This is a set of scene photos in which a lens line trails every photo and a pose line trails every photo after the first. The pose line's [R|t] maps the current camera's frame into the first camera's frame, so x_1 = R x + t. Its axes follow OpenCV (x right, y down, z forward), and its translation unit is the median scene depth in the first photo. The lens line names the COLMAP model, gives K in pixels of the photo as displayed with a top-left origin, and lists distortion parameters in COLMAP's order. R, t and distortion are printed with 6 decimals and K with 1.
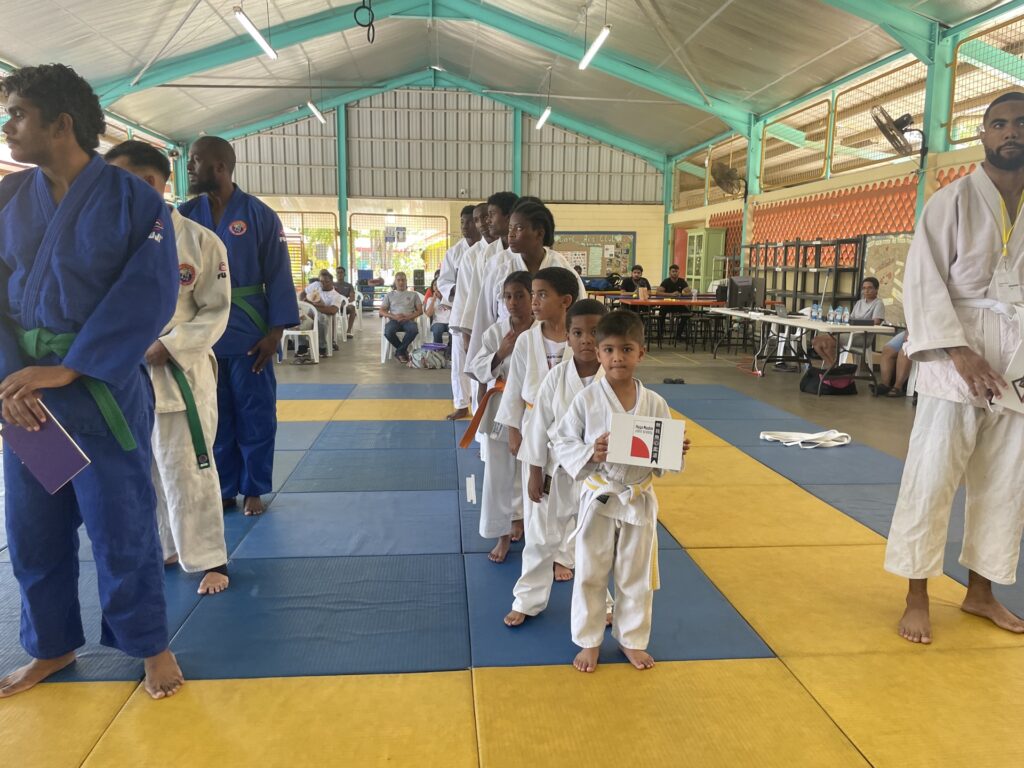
lens RADIAL K [[769.2, 0, 514.6], [0, 769.2, 388.9], [0, 0, 1]] dist [0.040593, -0.079949]
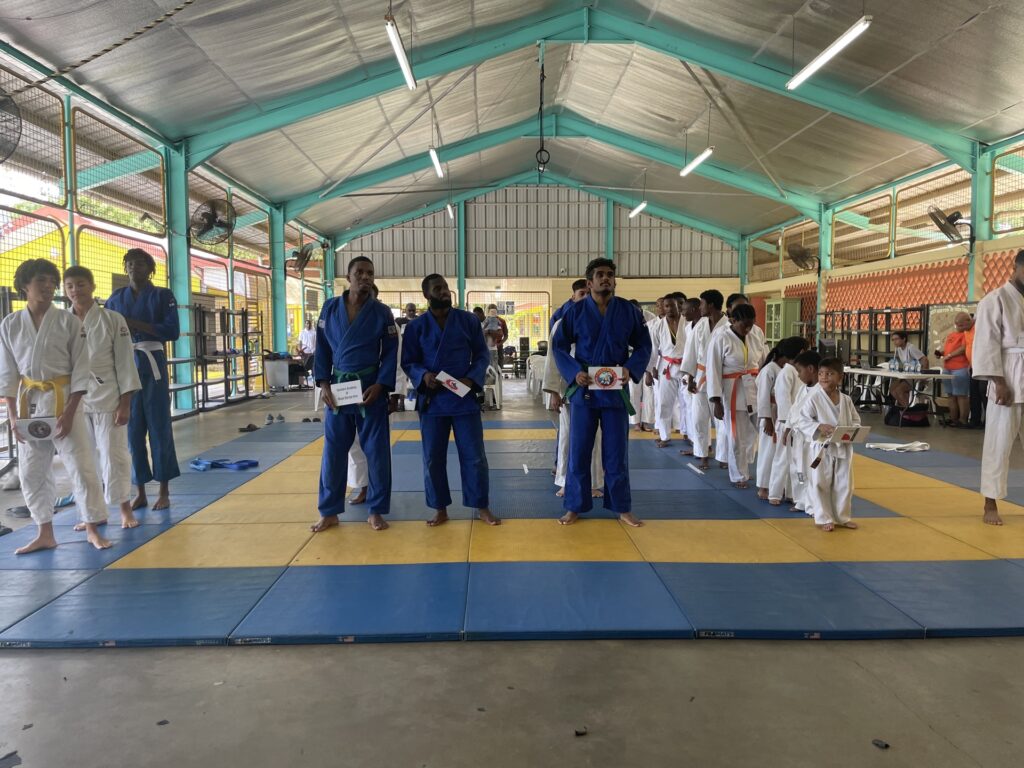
lens RADIAL K [[769.2, 0, 506.9], [0, 769.2, 387.6], [0, 0, 1]] dist [0.040593, -0.079949]
pose [[0.997339, -0.012399, -0.071839, -0.120183], [0.006129, 0.996203, -0.086846, 0.034144], [0.072643, 0.086174, 0.993628, -0.244994]]
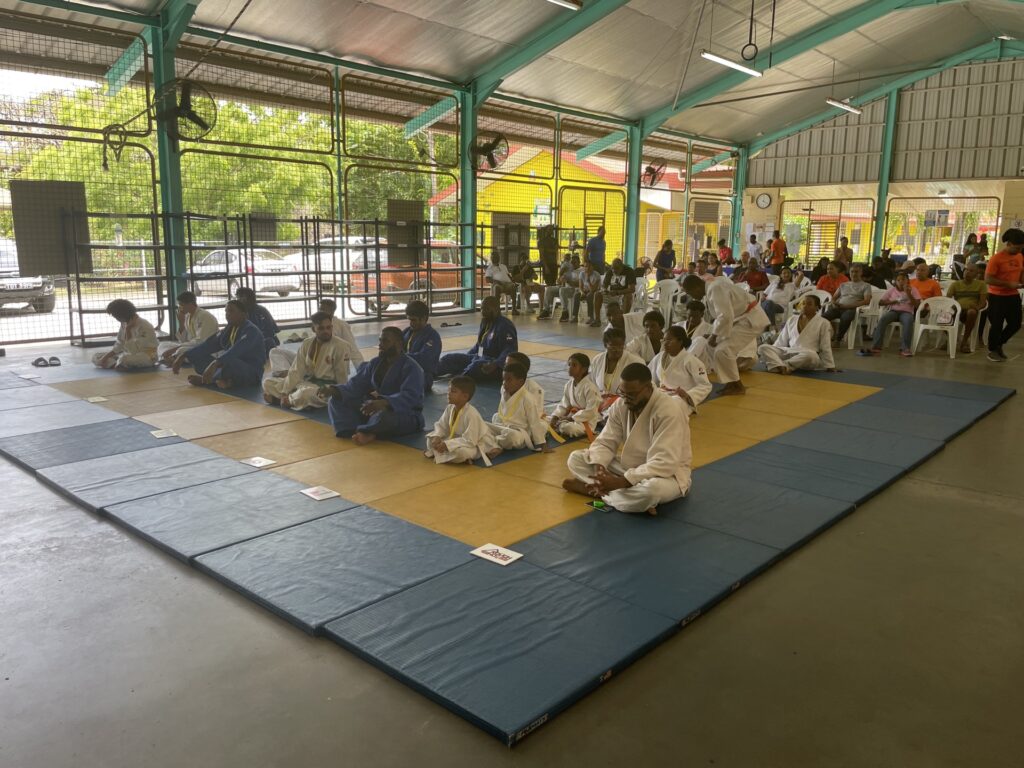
lens RADIAL K [[769.2, 0, 505.5], [0, 769.2, 391.7], [0, 0, 1]] dist [0.040593, -0.079949]
pose [[0.674854, 0.136034, -0.725305, 0.359366], [-0.114417, 0.990265, 0.079270, -0.001460], [0.729028, 0.029492, 0.683849, -0.074091]]
